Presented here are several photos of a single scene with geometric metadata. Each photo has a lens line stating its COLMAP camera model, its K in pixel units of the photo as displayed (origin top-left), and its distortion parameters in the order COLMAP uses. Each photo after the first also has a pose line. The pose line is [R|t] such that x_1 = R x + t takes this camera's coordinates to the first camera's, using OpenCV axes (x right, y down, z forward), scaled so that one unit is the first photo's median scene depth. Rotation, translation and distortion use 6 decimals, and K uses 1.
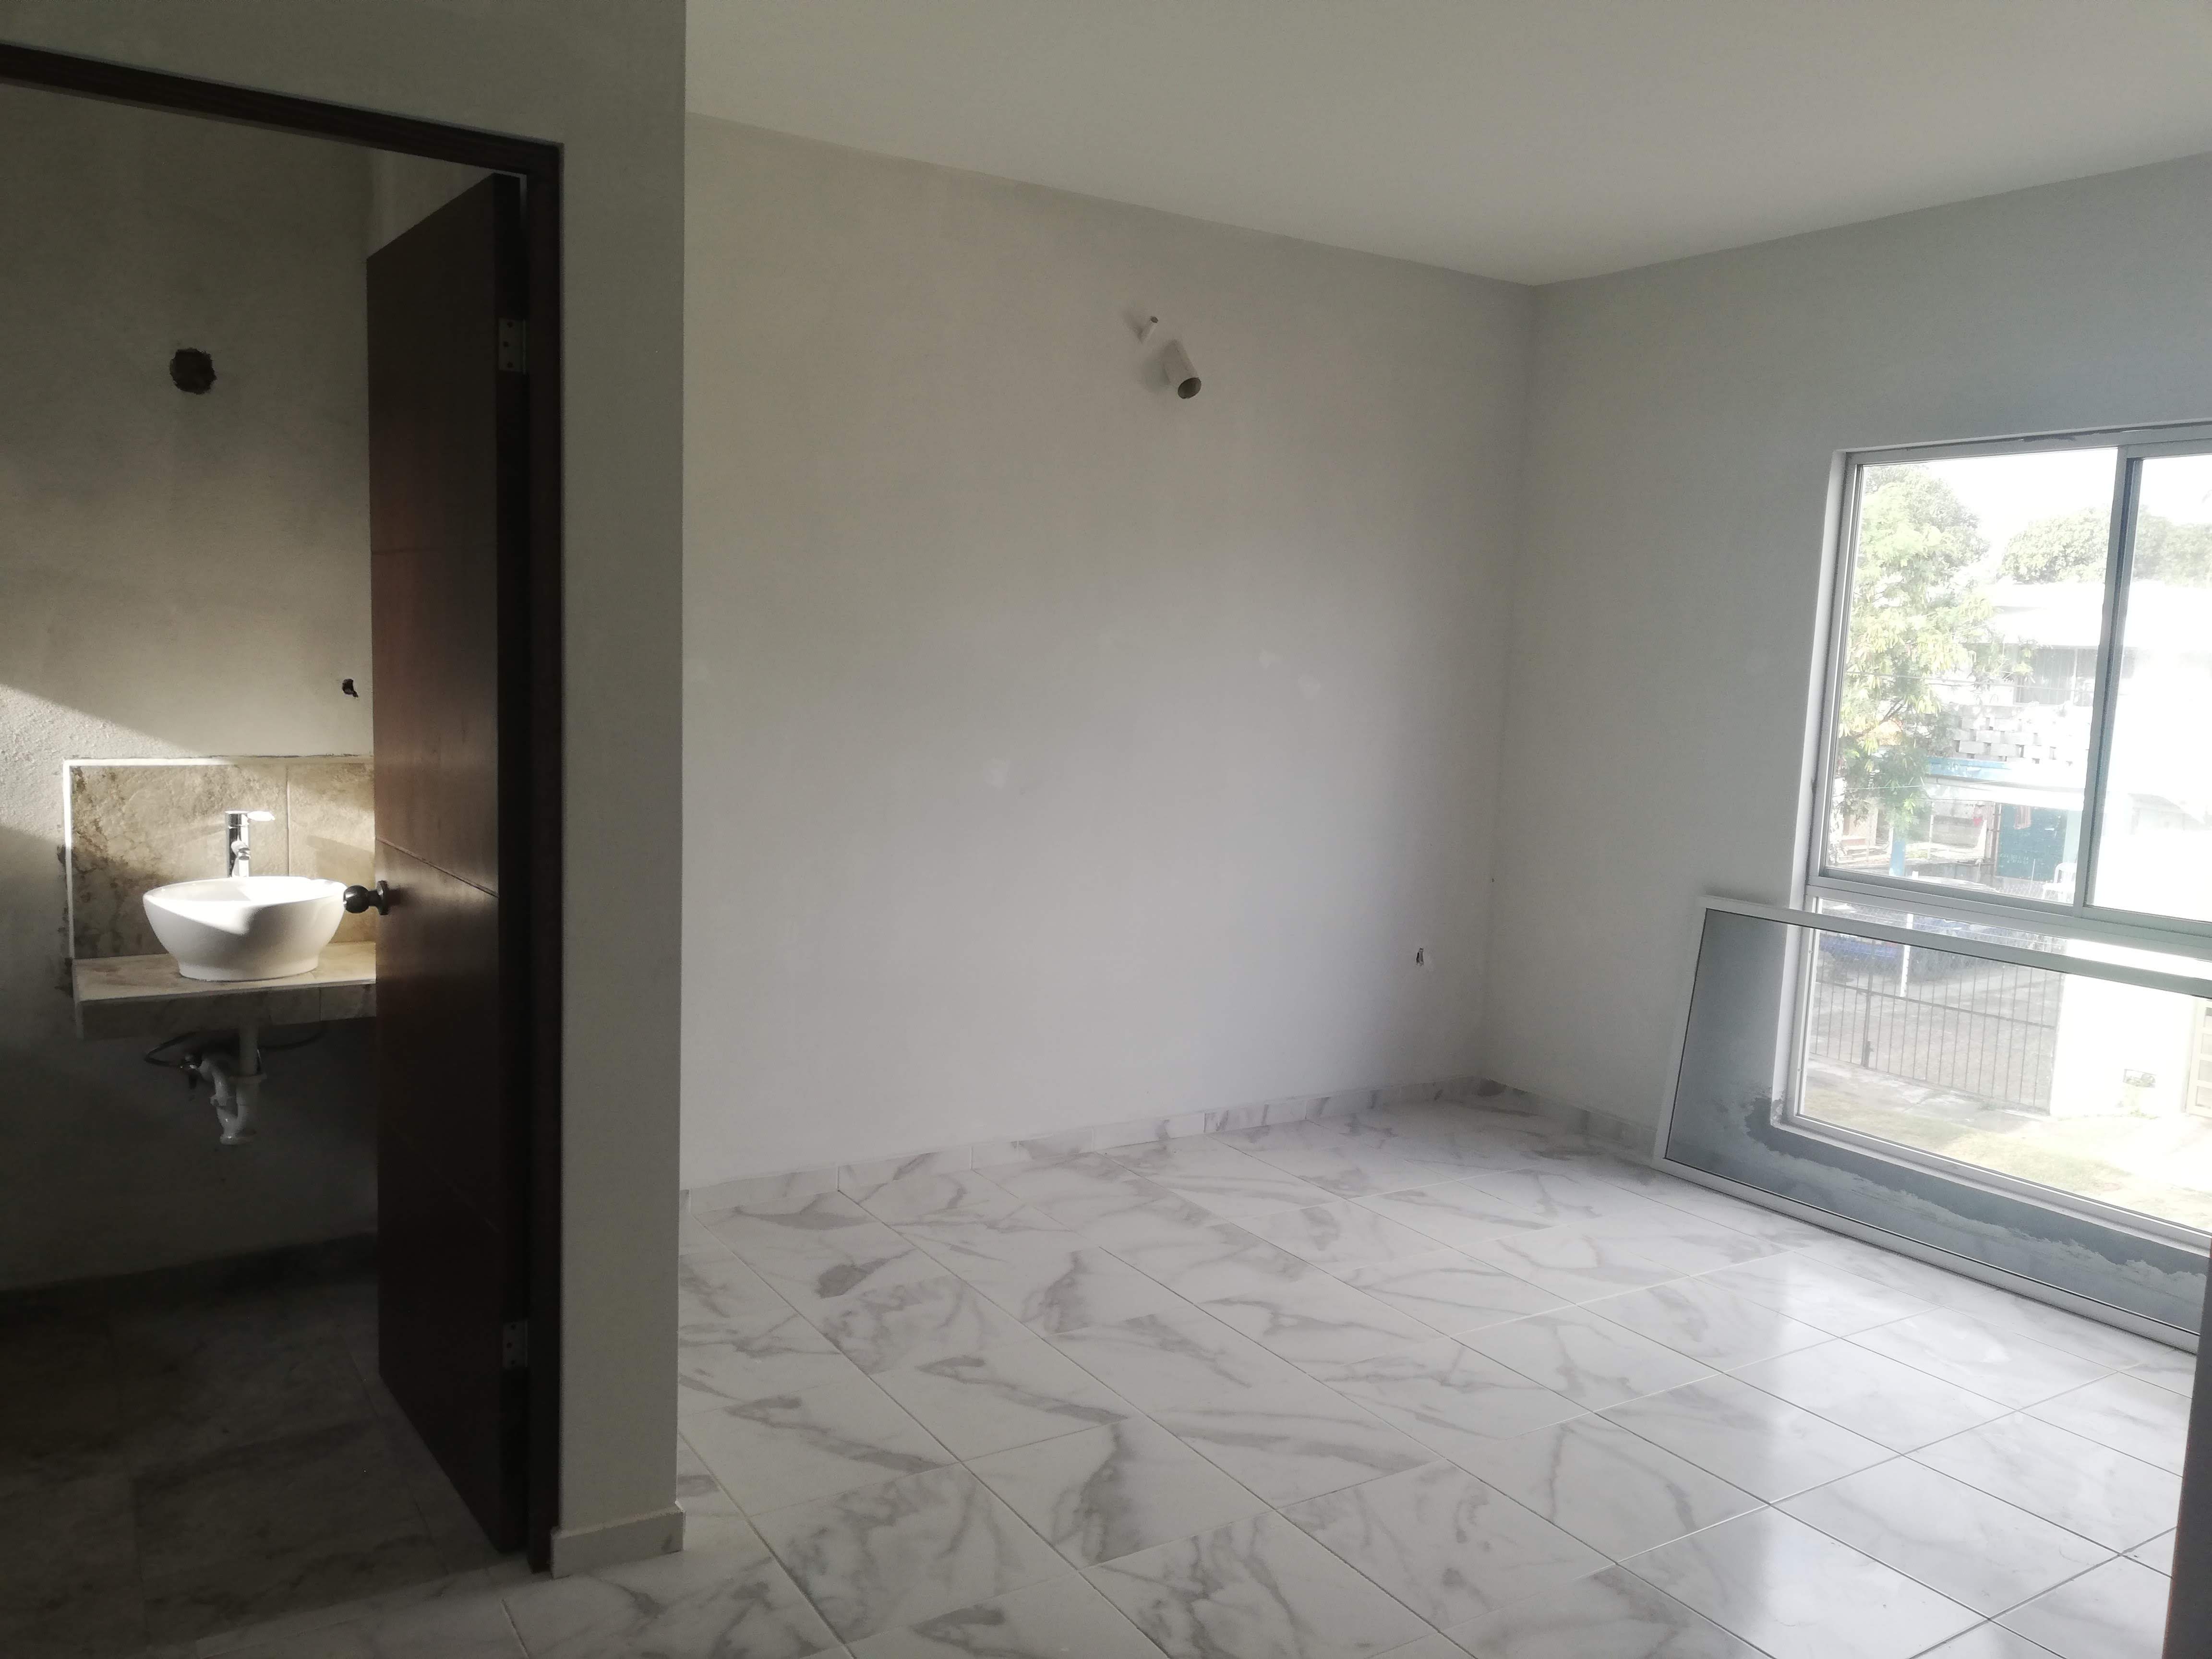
lens RADIAL K [[1656.5, 0, 1116.8], [0, 1656.5, 839.0], [0, 0, 1]] dist [0.054870, -0.075112]
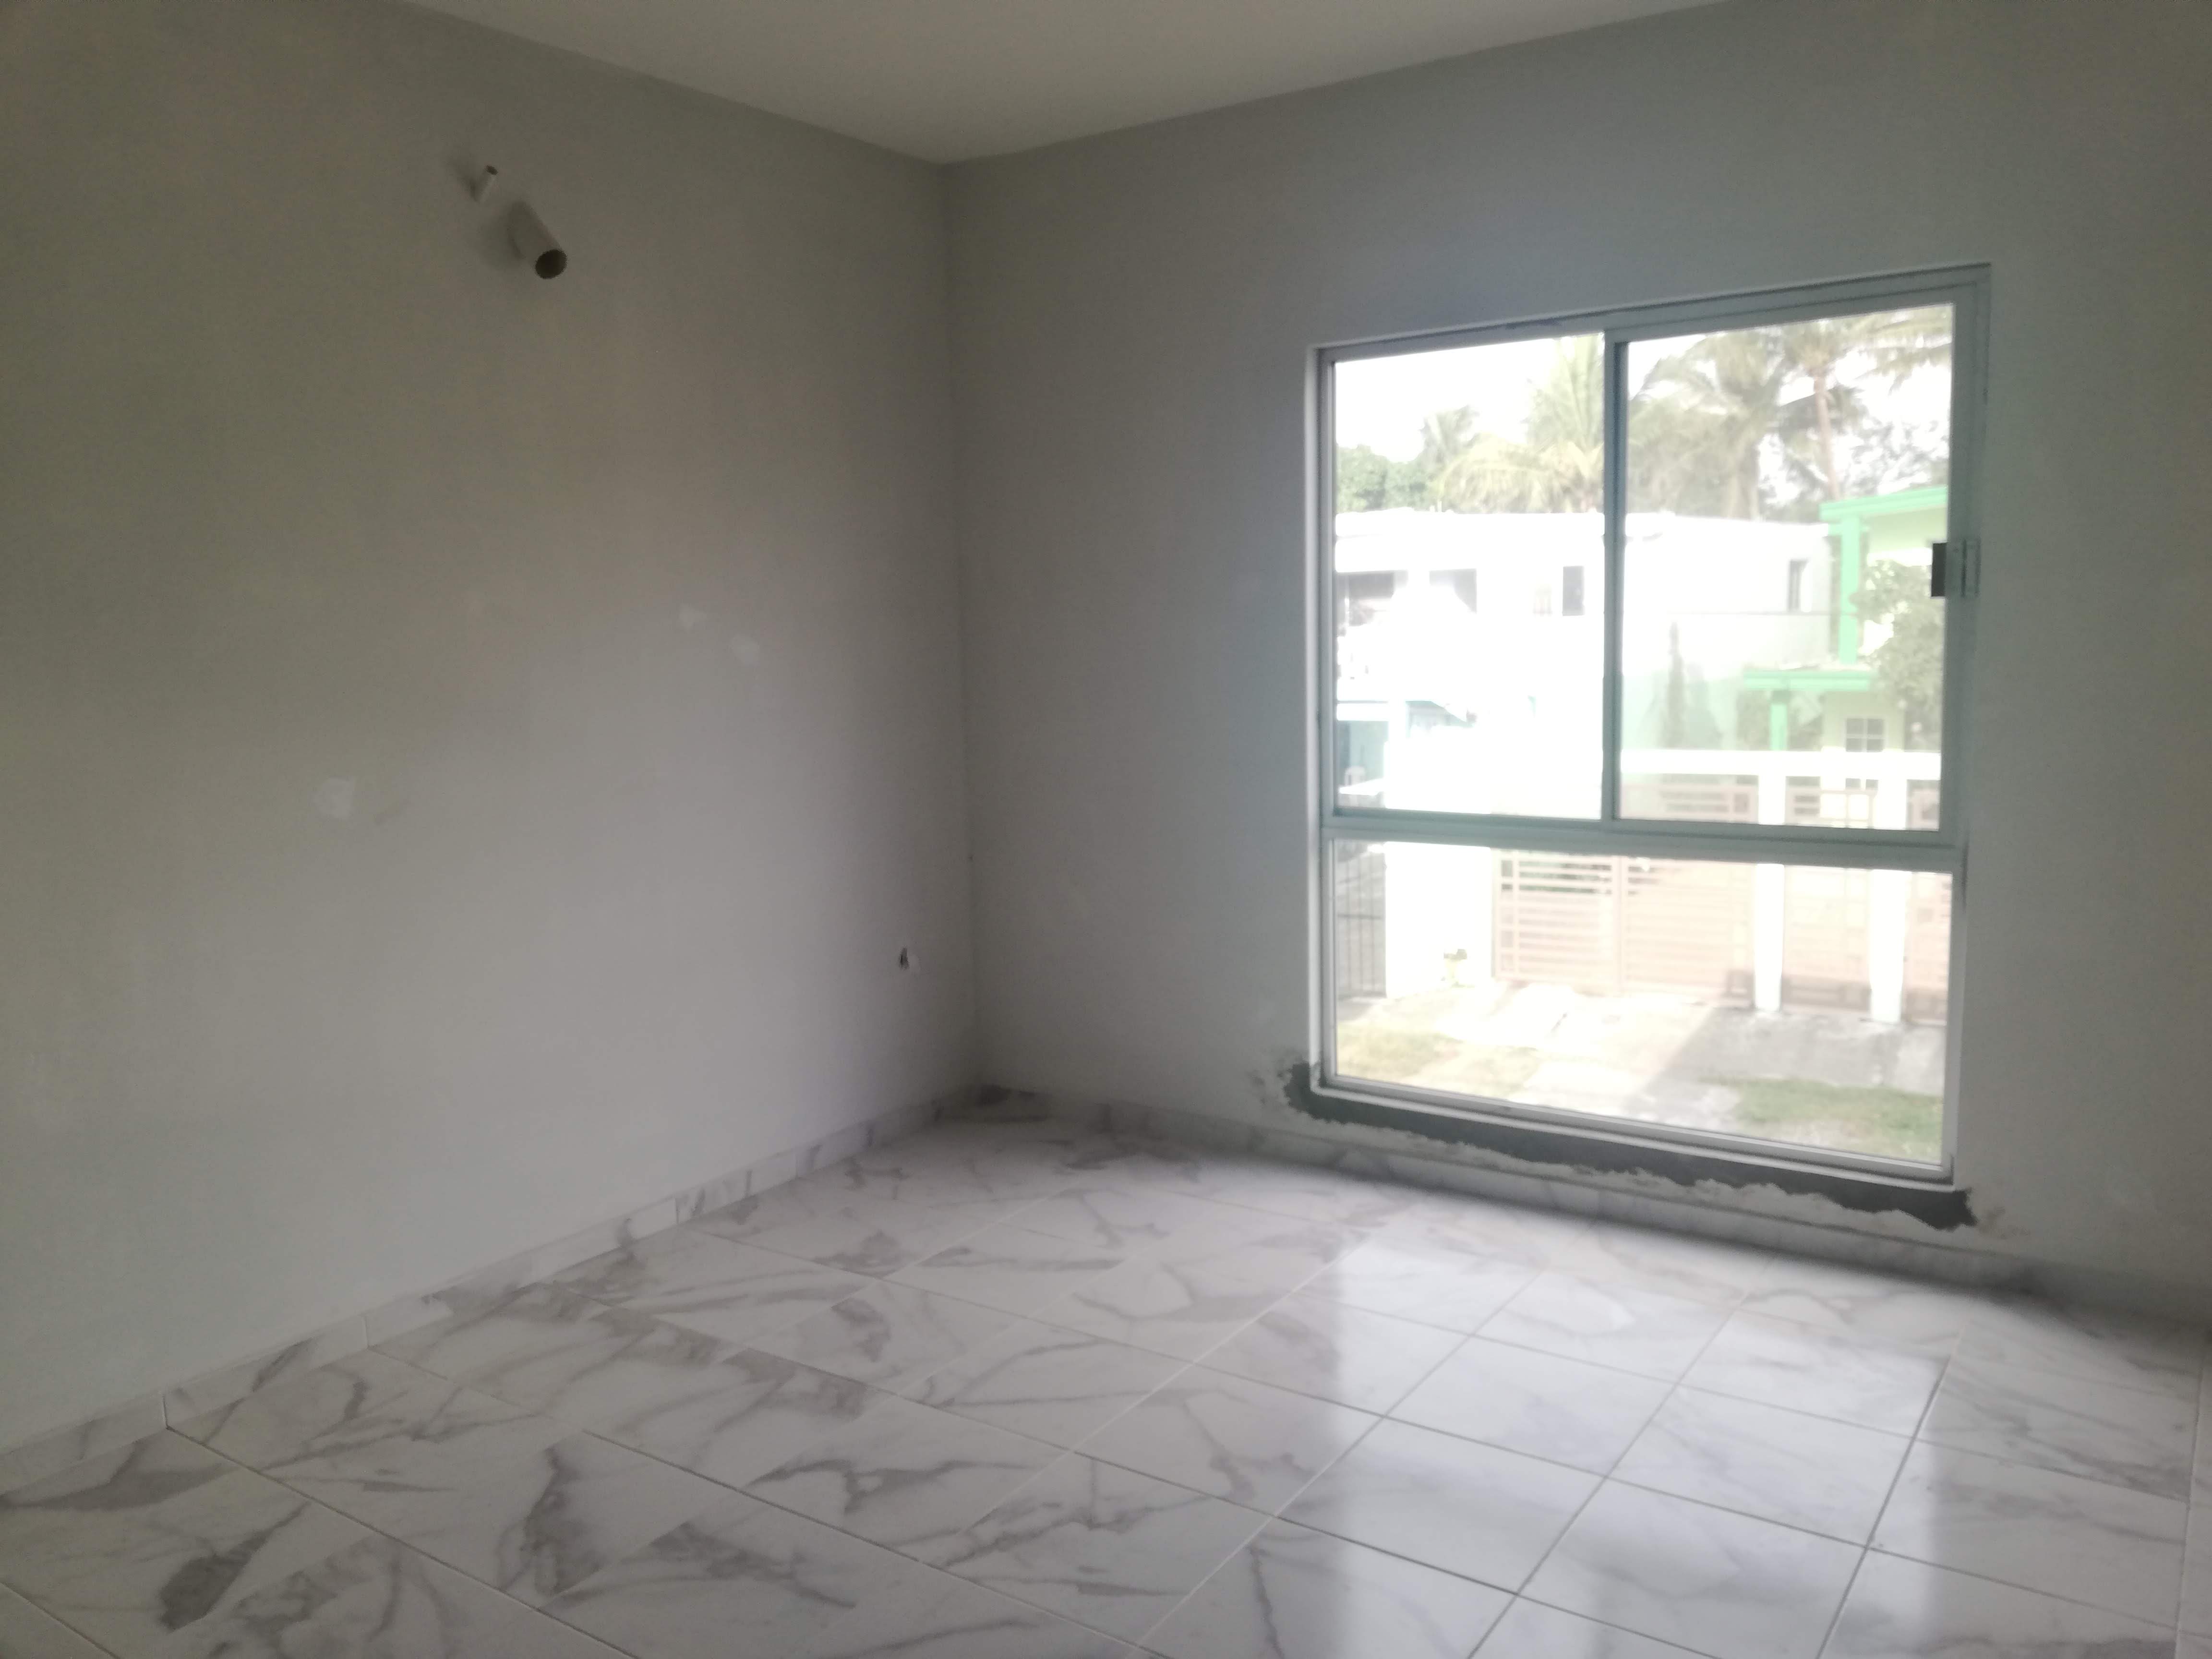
lens RADIAL K [[1656.5, 0, 1093.0], [0, 1656.5, 840.2], [0, 0, 1]] dist [0.054870, -0.075112]
pose [[0.921709, -0.115591, 0.370258, -0.044741], [0.107255, 0.993297, 0.043099, -0.020074], [-0.372758, -0.000013, 0.927929, 0.225920]]
